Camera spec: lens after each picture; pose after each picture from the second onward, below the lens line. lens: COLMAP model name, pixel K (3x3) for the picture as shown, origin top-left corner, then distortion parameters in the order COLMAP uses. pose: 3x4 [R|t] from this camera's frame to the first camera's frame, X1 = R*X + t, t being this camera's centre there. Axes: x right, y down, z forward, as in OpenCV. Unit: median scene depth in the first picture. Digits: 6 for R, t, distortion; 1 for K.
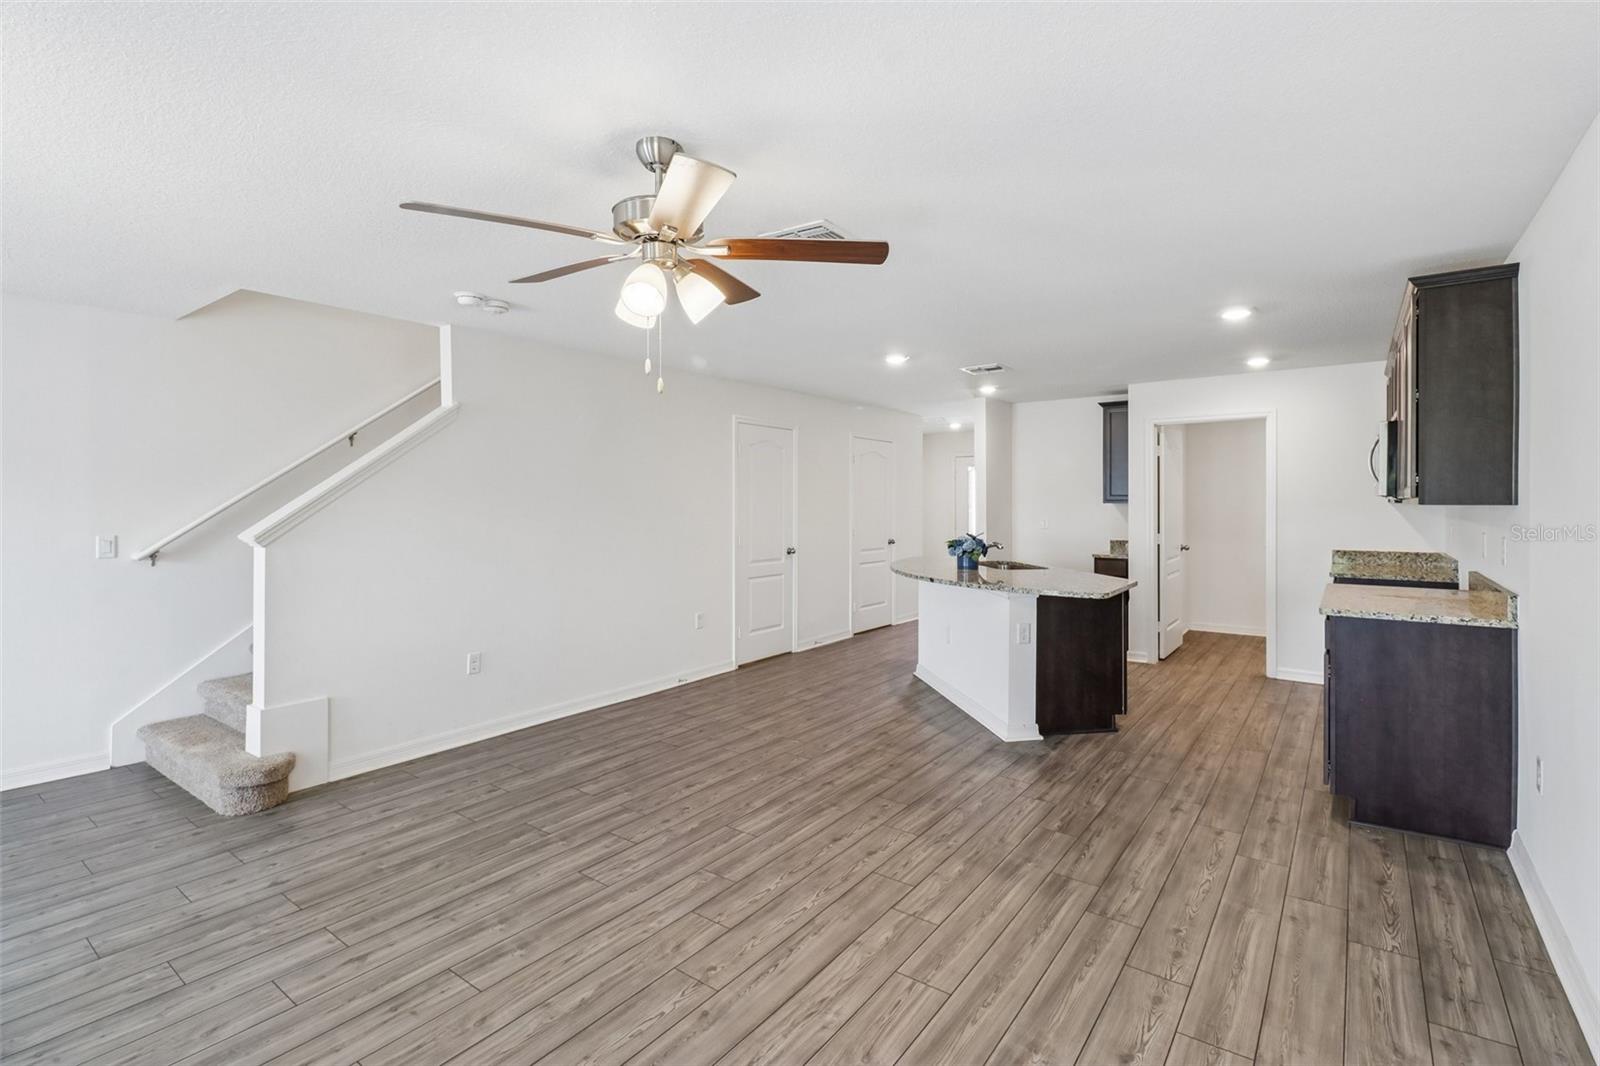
lens RADIAL K [[743.0, 0, 804.2], [0, 743.0, 503.5], [0, 0, 1]] dist [0.018542, -0.015376]
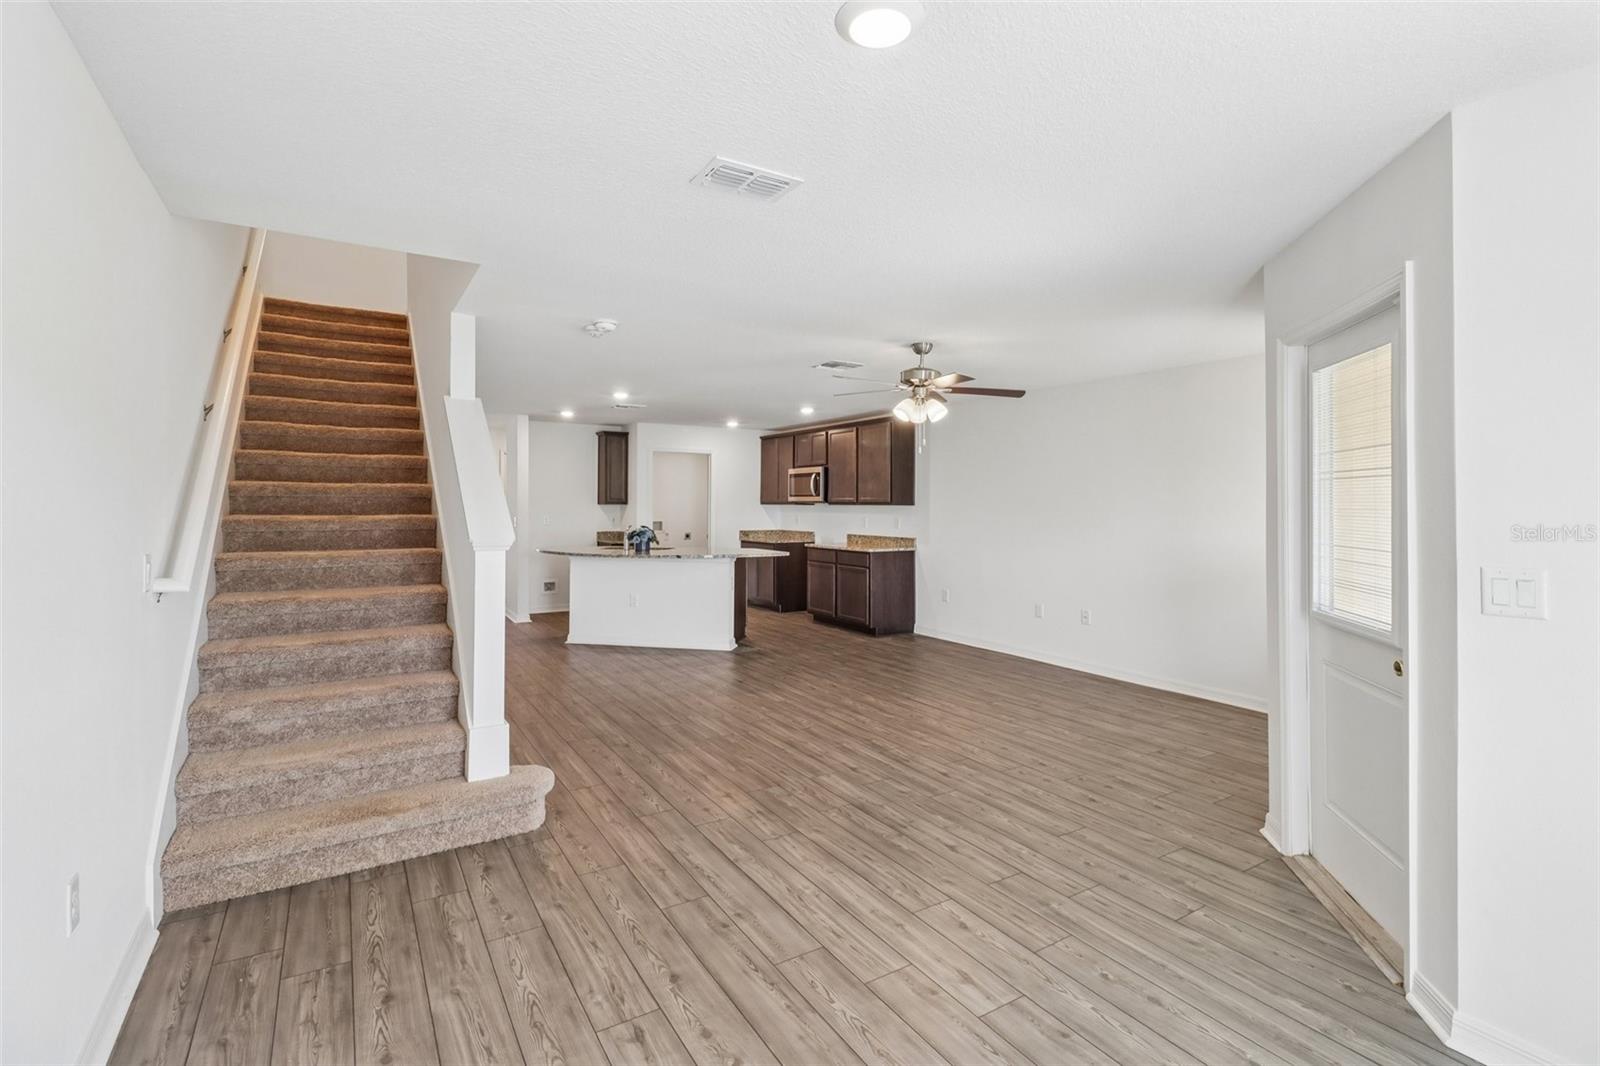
lens RADIAL K [[748.3, 0, 803.7], [0, 748.3, 467.1], [0, 0, 1]] dist [0.002011, -0.000384]
pose [[0.365426, 0.048602, 0.929571, -1.754624], [0.000119, 0.998634, -0.052260, 0.007170], [-0.930840, 0.019208, 0.364921, 0.362674]]
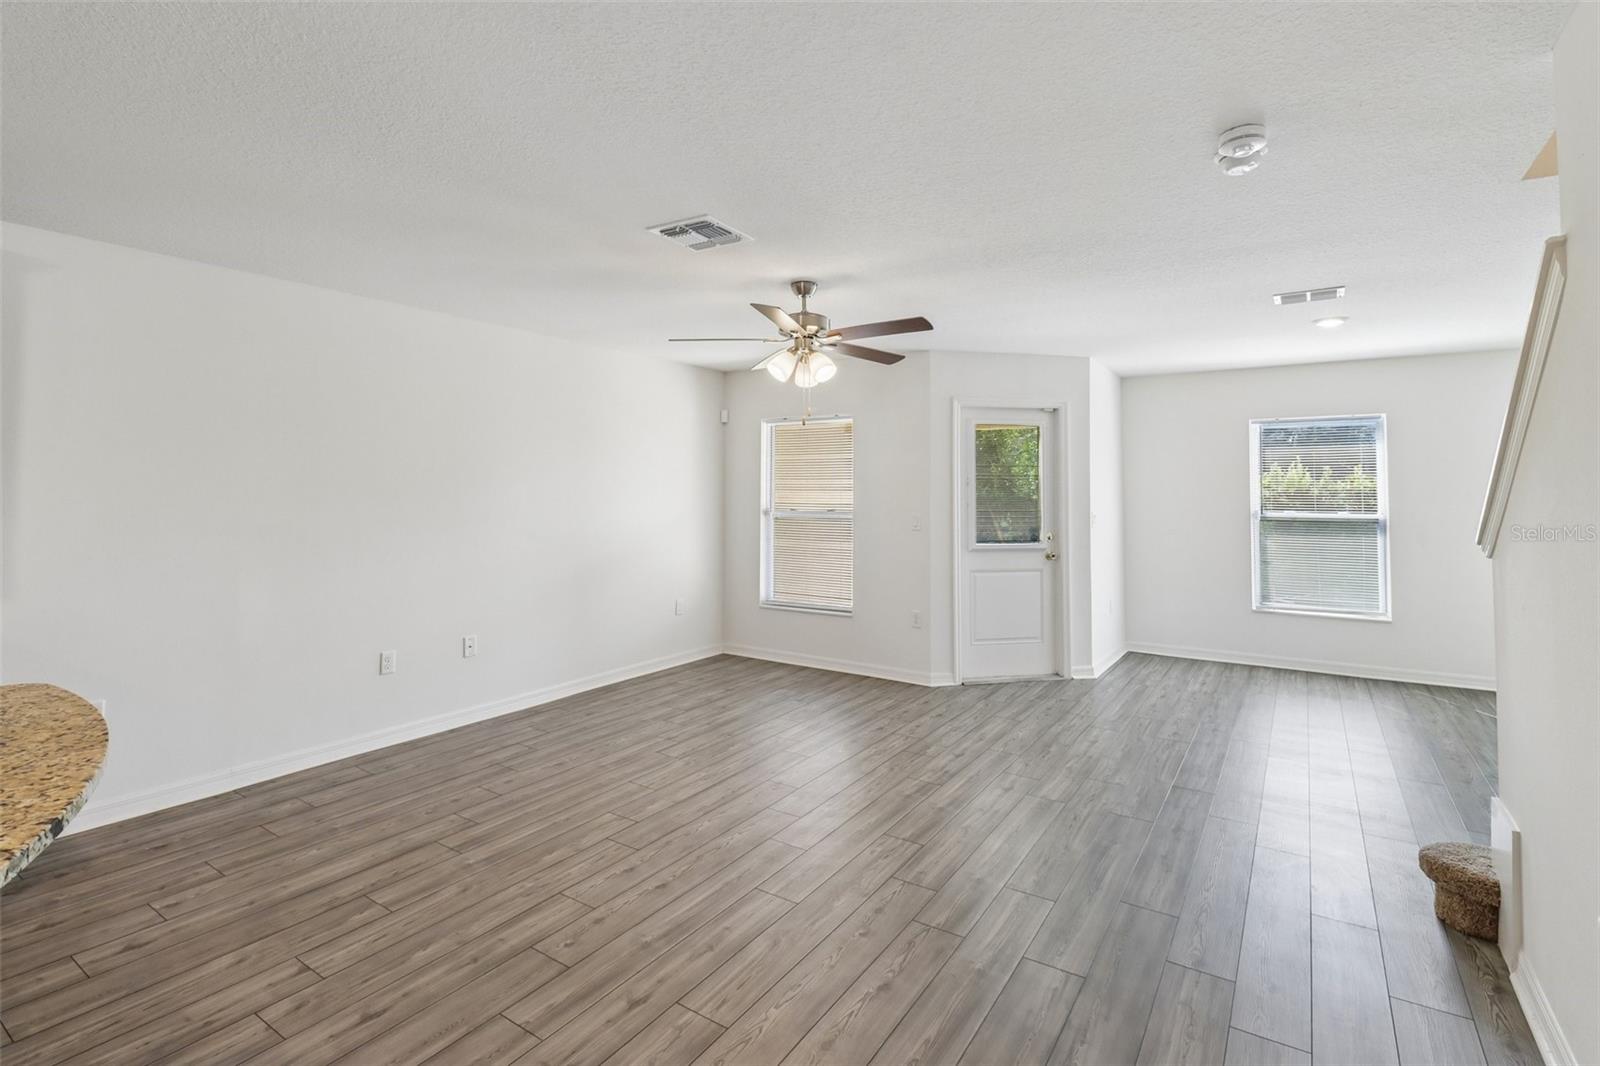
lens RADIAL K [[748.3, 0, 803.7], [0, 748.3, 467.1], [0, 0, 1]] dist [0.002011, -0.000384]
pose [[-0.998563, -0.003782, -0.053454, -0.073907], [-0.002368, 0.999646, -0.026506, -0.004844], [0.053535, -0.026341, -0.998218, 1.954903]]
